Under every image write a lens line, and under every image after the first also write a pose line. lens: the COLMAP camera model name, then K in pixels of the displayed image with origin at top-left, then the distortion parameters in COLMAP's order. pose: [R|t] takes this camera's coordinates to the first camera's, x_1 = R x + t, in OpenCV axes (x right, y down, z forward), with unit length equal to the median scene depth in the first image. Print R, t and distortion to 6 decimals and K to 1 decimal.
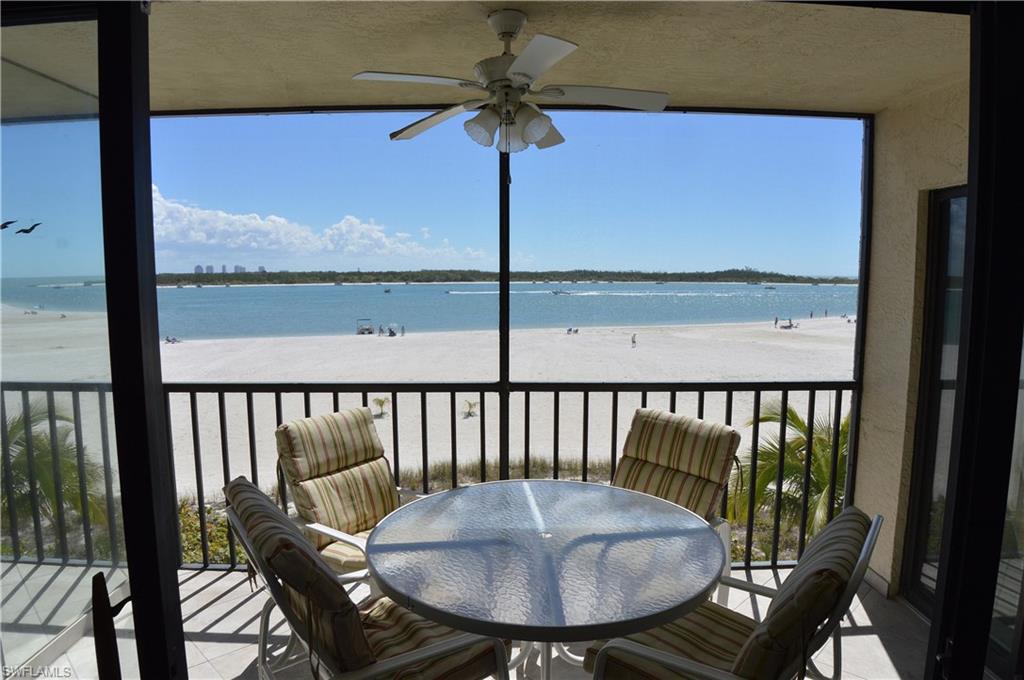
lens RADIAL K [[649.6, 0, 512.0], [0, 649.6, 340.0], [0, 0, 1]] dist [-0.091223, 0.000487]
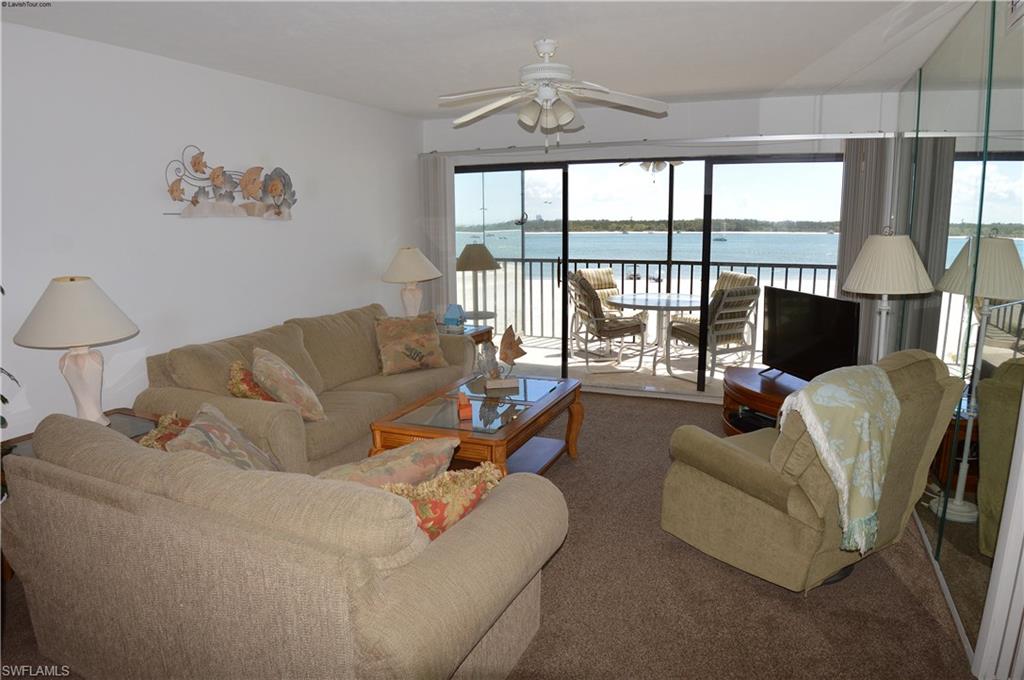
lens RADIAL K [[649.6, 0, 512.0], [0, 649.6, 340.0], [0, 0, 1]] dist [-0.091223, 0.000487]
pose [[0.916462, 0.066598, -0.394540, 0.402617], [-0.035623, 0.995716, 0.085329, 0.171867], [0.398532, -0.064146, 0.914908, -1.366449]]
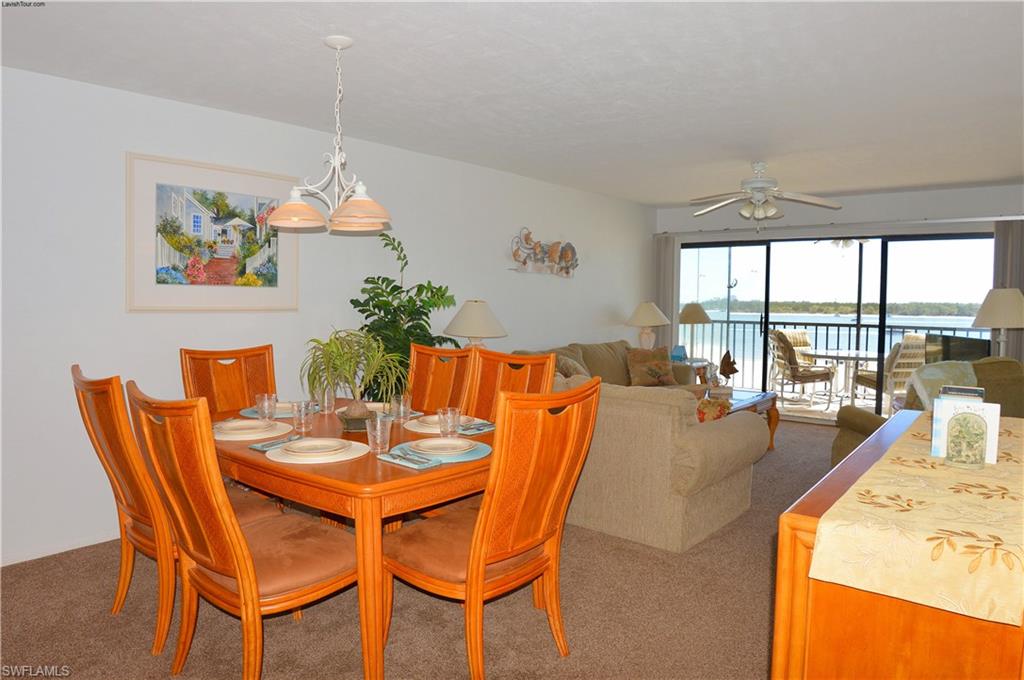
lens RADIAL K [[670.7, 0, 512.0], [0, 670.7, 340.0], [0, 0, 1]] dist [-0.094596, 0.007521]
pose [[0.771077, 0.048022, -0.634929, 0.601566], [-0.078039, 0.996762, -0.019385, 0.296232], [0.631942, 0.064497, 0.772328, -1.996998]]
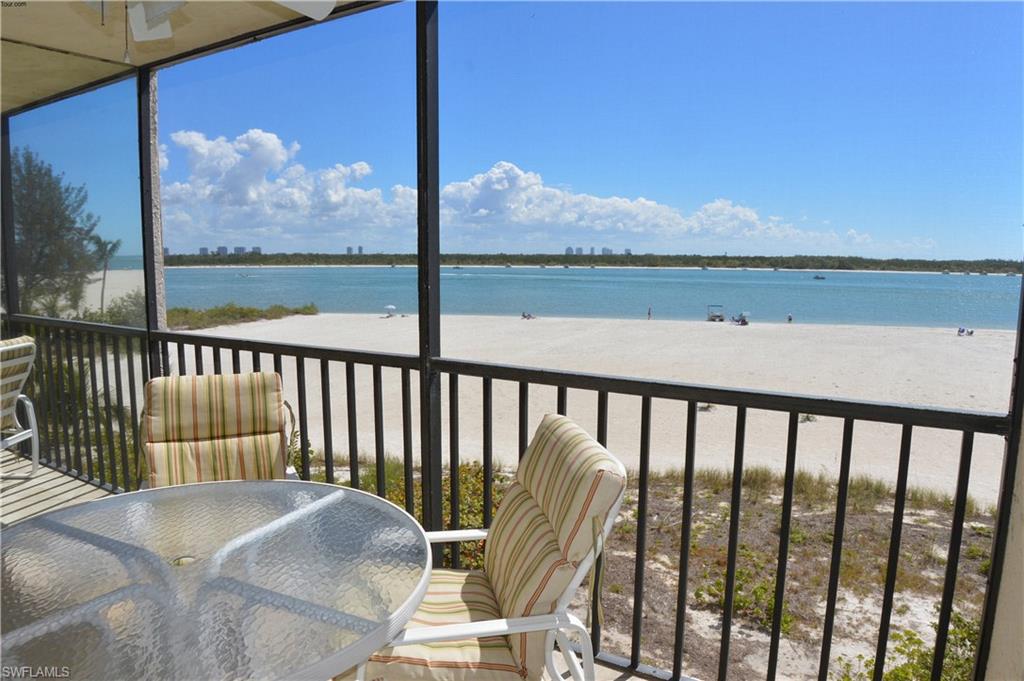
lens RADIAL K [[670.7, 0, 512.0], [0, 670.7, 340.5], [0, 0, 1]] dist [-0.094596, 0.007521]
pose [[0.856596, 0.071715, -0.510979, 0.466336], [-0.060751, 0.997424, 0.038145, 0.009548], [0.512398, -0.001632, 0.858746, 0.389358]]
